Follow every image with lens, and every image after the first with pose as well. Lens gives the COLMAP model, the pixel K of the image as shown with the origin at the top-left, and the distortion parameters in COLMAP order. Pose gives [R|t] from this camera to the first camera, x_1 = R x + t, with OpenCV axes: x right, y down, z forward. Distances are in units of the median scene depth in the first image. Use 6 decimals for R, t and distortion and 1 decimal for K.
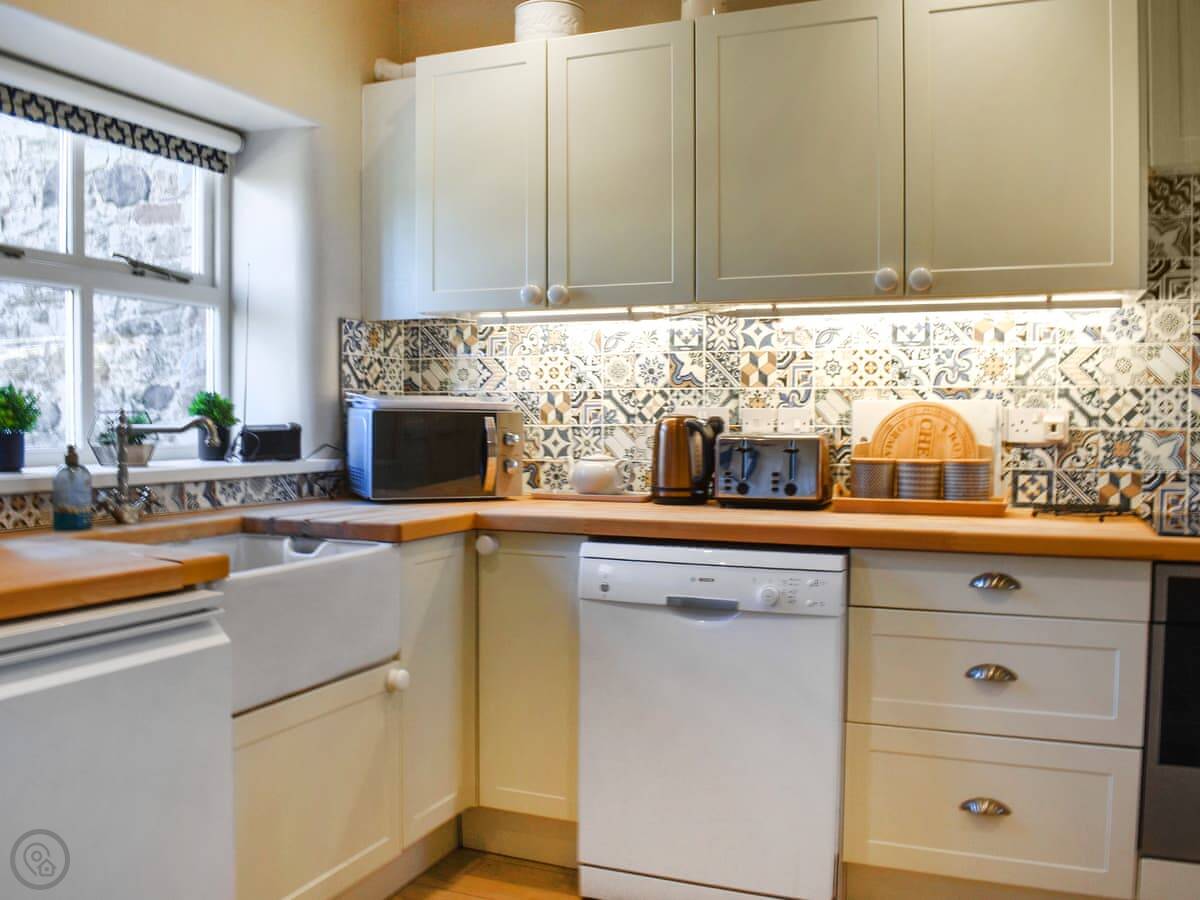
lens RADIAL K [[1062.7, 0, 600.0], [0, 1062.7, 450.0], [0, 0, 1]] dist [-0.082947, -0.004741]
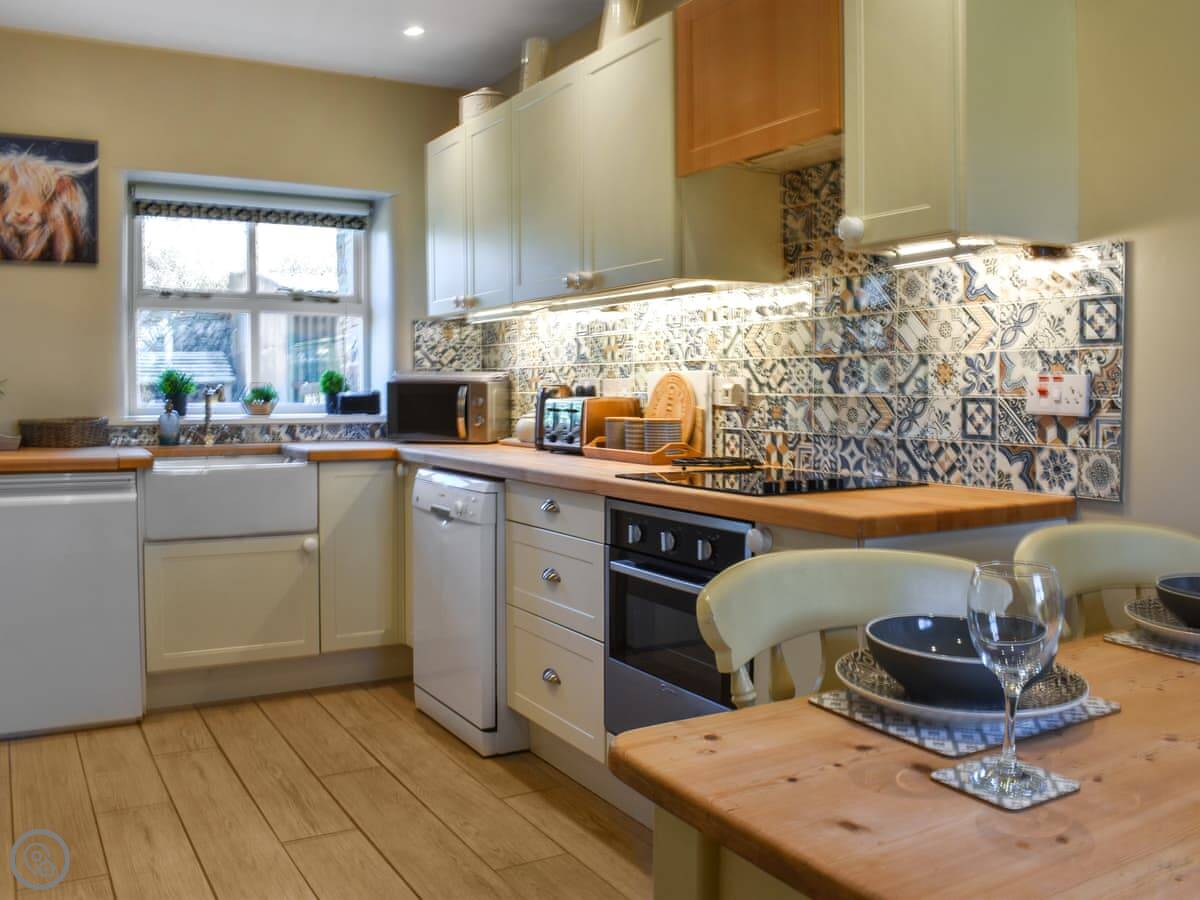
lens RADIAL K [[1081.0, 0, 600.6], [0, 1081.0, 414.0], [0, 0, 1]] dist [-0.037020, 0.002265]
pose [[0.790691, 0.012669, -0.612084, 1.035320], [-0.016825, 0.999858, -0.001040, 0.005511], [0.611984, 0.011121, 0.790792, -0.053590]]
